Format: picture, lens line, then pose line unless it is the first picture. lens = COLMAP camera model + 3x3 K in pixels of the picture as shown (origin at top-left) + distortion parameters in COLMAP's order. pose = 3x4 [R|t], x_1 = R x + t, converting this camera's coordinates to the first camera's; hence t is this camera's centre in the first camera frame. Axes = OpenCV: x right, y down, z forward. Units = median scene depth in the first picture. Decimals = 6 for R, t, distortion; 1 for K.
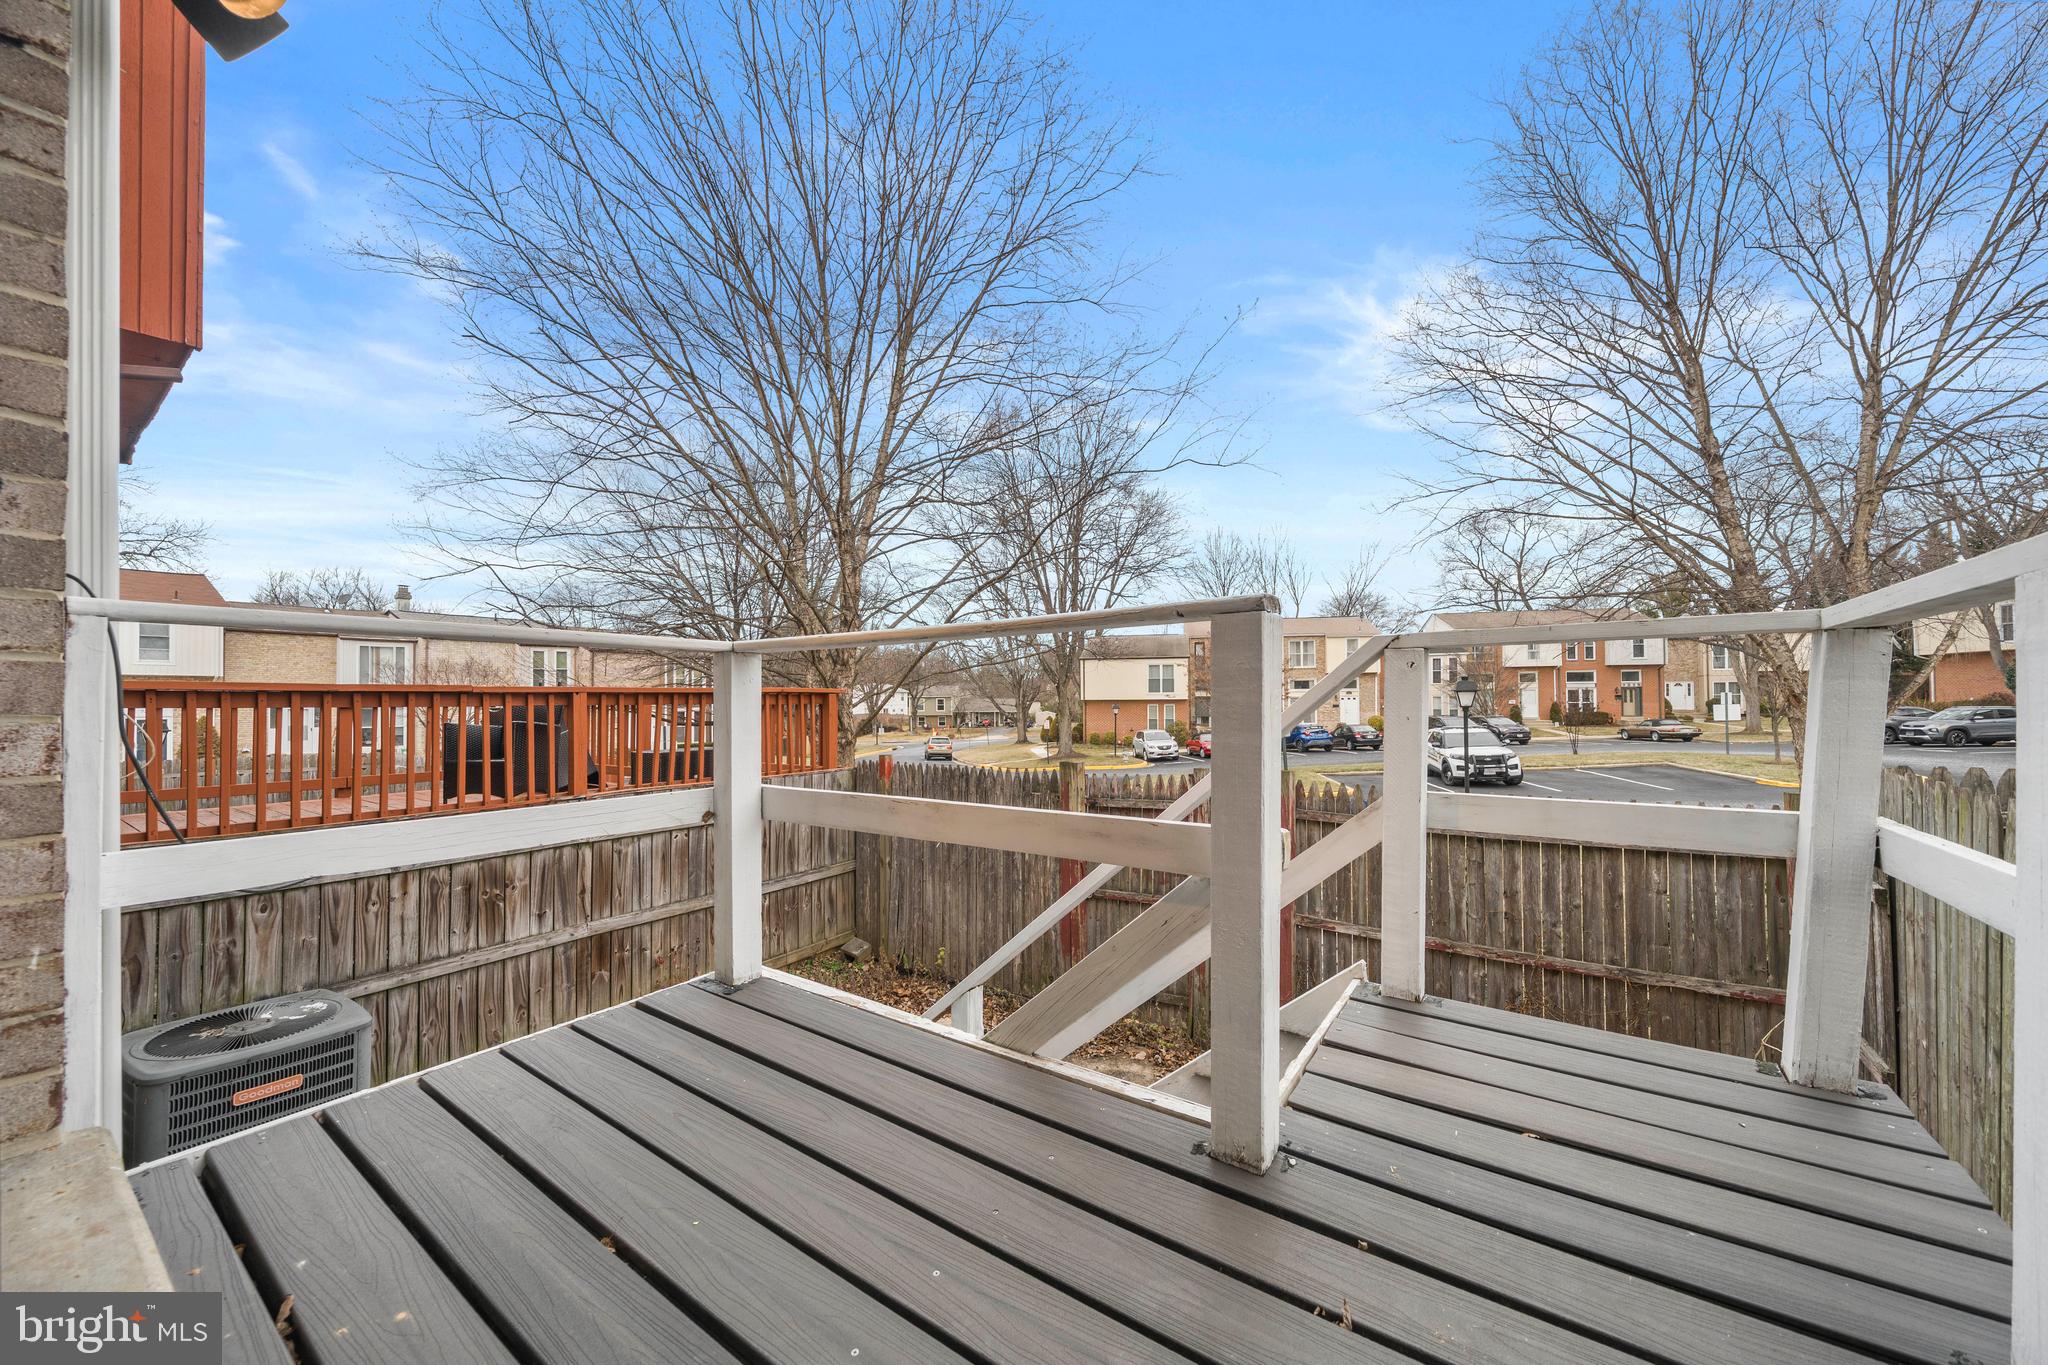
lens RADIAL K [[751.0, 0, 1028.0], [0, 751.0, 691.4], [0, 0, 1]] dist [0.000068, 0.000083]
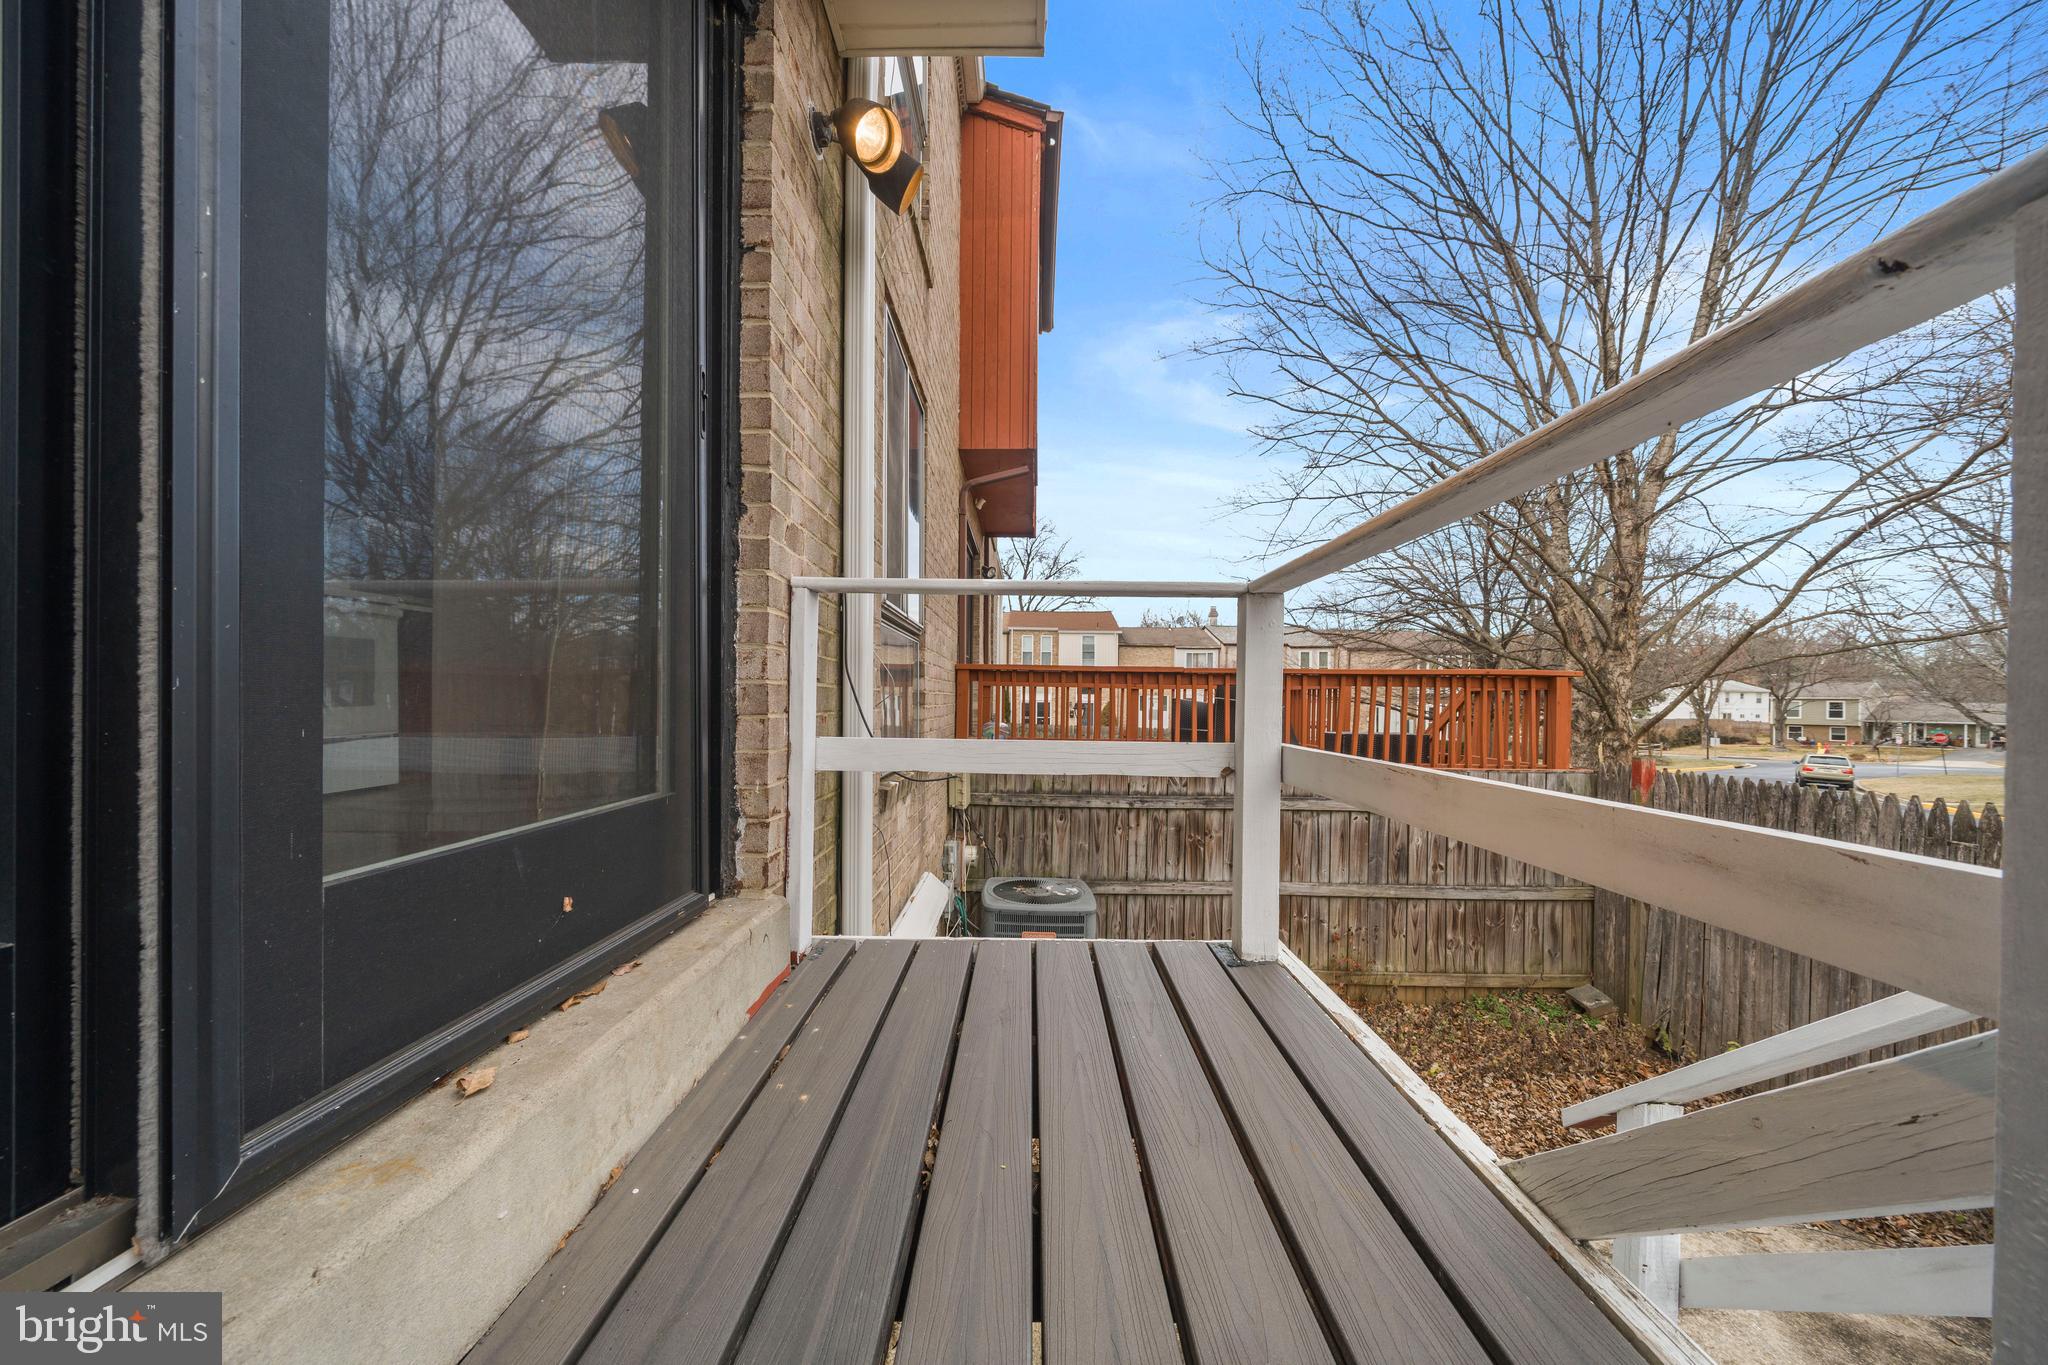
lens RADIAL K [[703.7, 0, 1020.8], [0, 703.7, 701.4], [0, 0, 1]] dist [-0.002940, -0.000040]
pose [[0.552121, 0.018456, -0.833560, 0.054820], [-0.006349, 0.999819, 0.017932, 0.021133], [0.833740, -0.004609, 0.552138, 0.101017]]
